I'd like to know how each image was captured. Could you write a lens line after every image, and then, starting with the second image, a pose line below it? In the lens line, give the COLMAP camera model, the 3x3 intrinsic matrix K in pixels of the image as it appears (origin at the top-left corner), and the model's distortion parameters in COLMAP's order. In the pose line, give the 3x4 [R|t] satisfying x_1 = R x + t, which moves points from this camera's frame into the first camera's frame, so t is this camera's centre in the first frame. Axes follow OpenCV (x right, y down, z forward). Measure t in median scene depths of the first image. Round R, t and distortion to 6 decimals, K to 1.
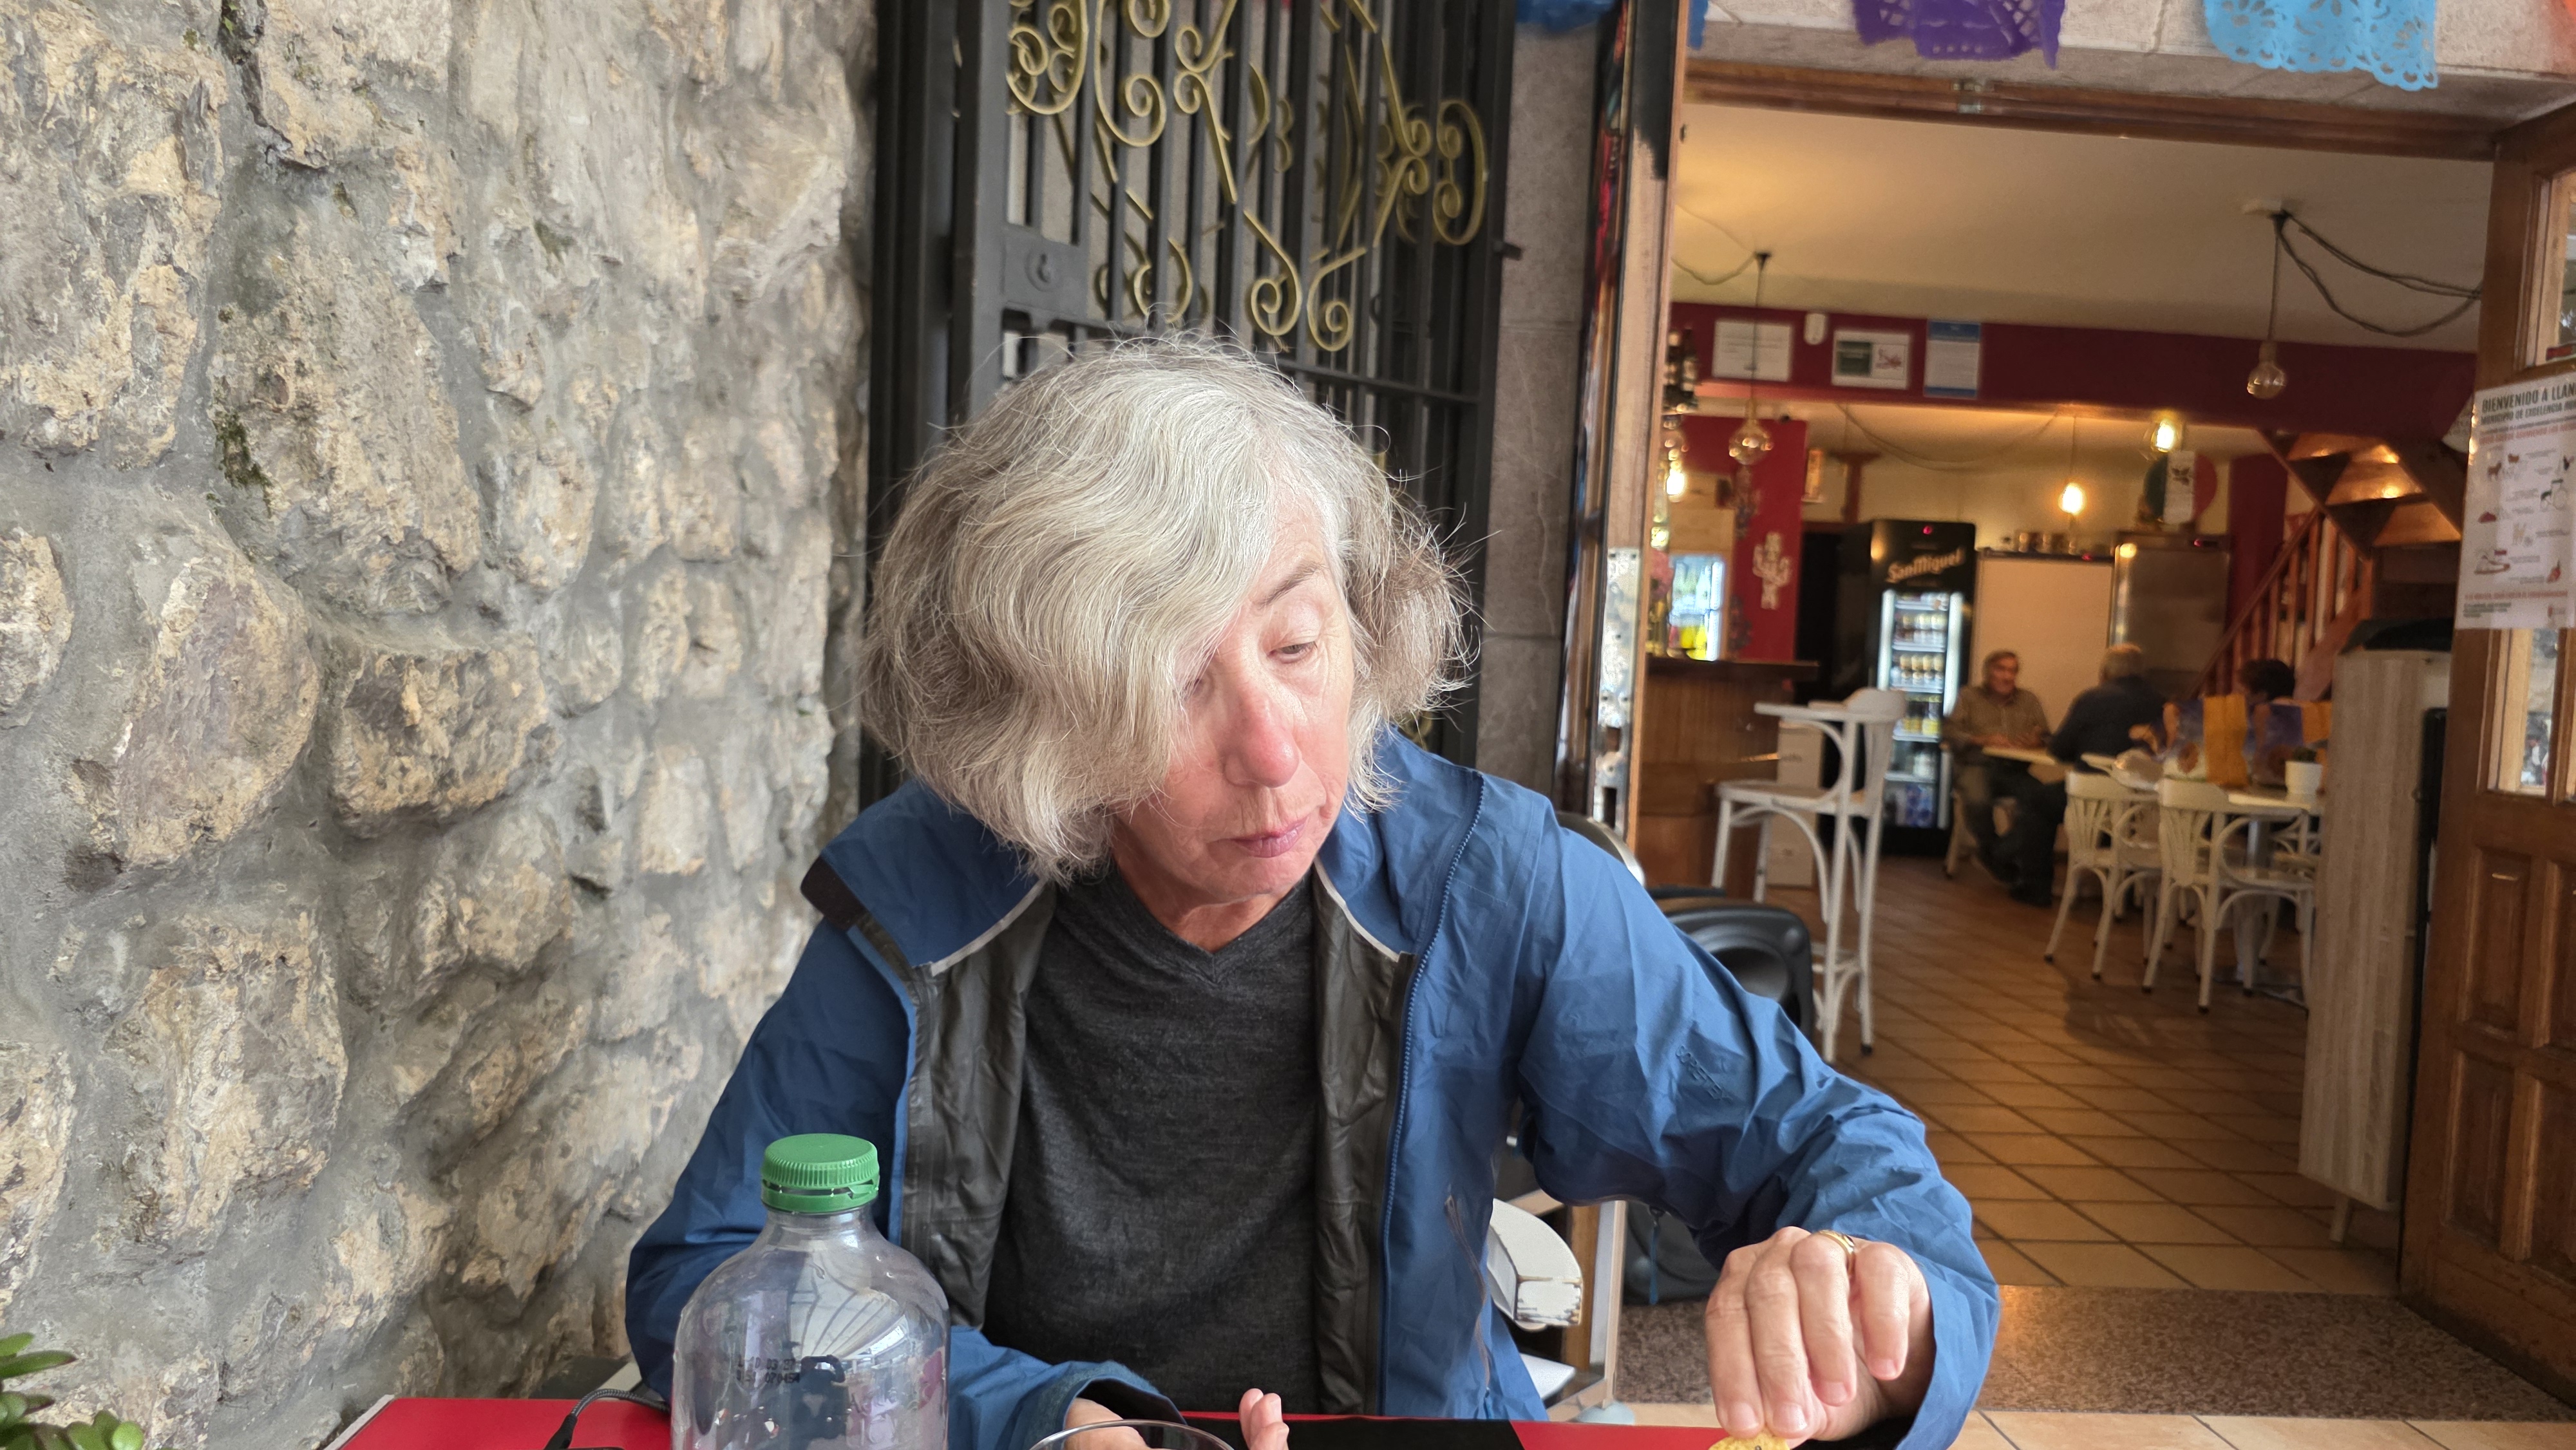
lens RADIAL K [[1758.4, 0, 1288.0], [0, 1758.4, 725.0], [0, 0, 1]] dist [0.030107, -0.057303]
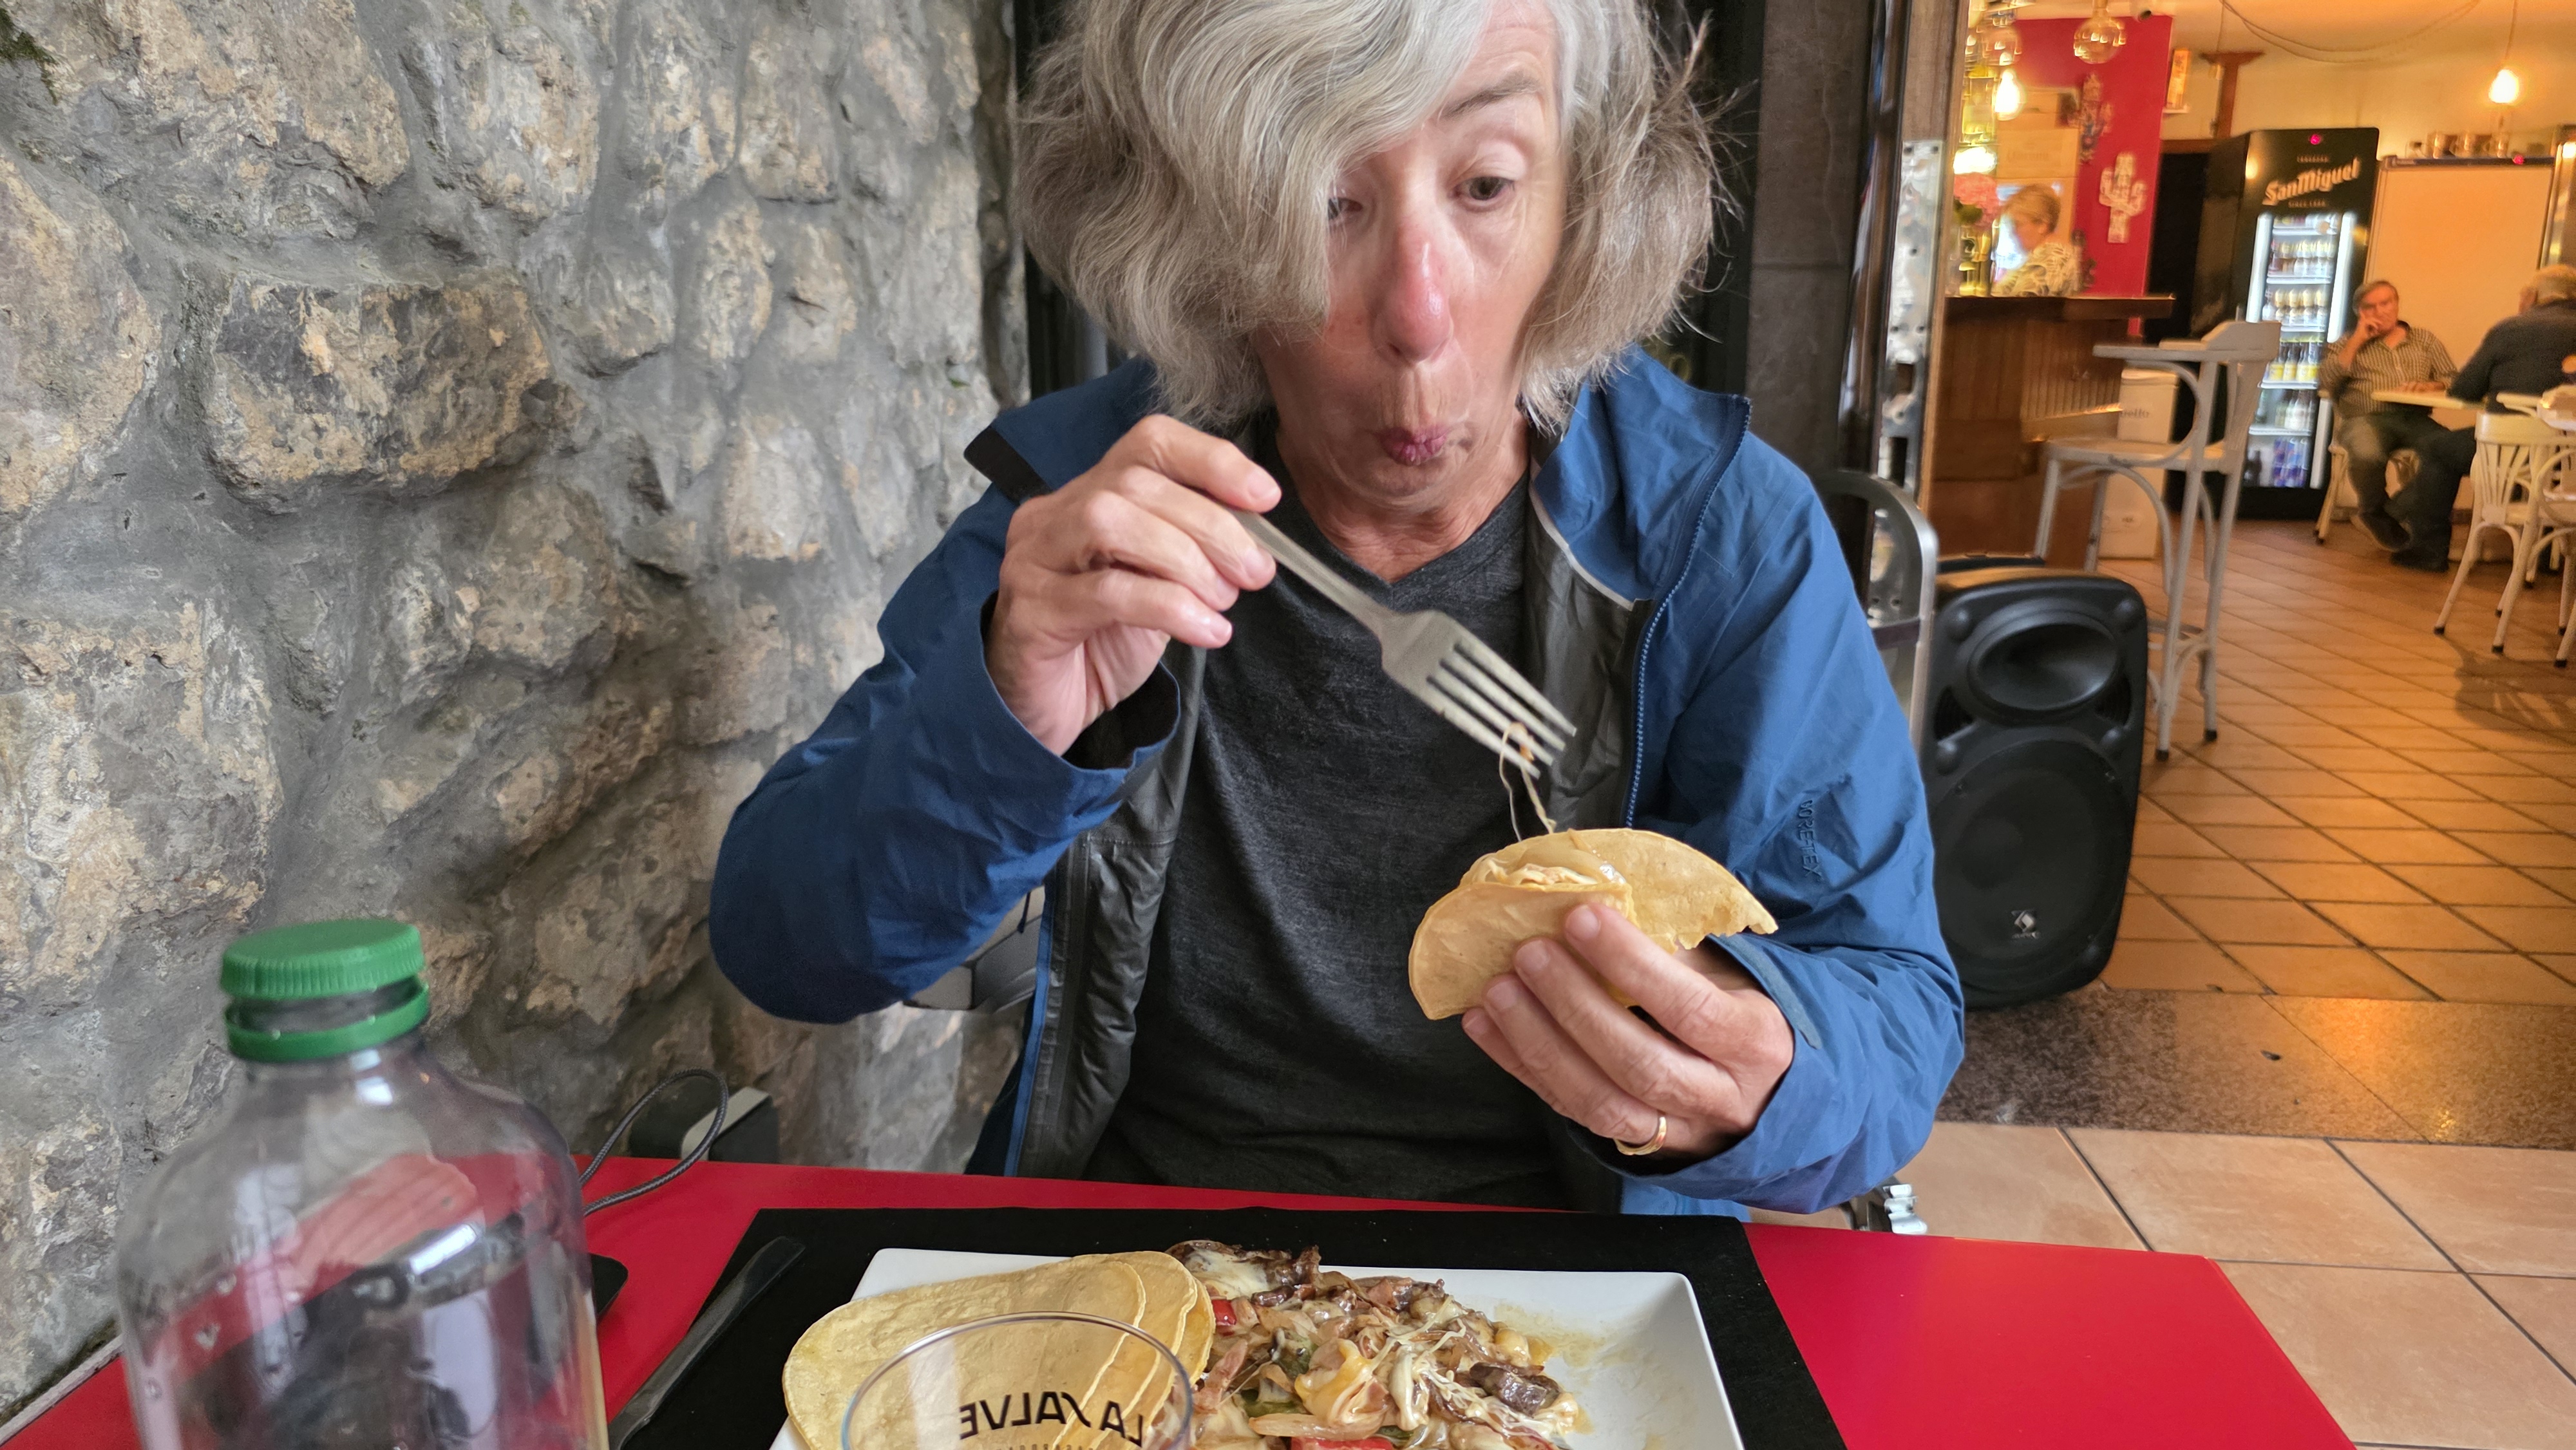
lens RADIAL K [[1718.8, 0, 1288.0], [0, 1718.8, 725.0], [0, 0, 1]] dist [0.011356, -0.018033]
pose [[0.983812, -0.010010, -0.178923, 0.064457], [0.040891, 0.984638, 0.169751, 0.030958], [0.174475, -0.174319, 0.969108, 0.195451]]
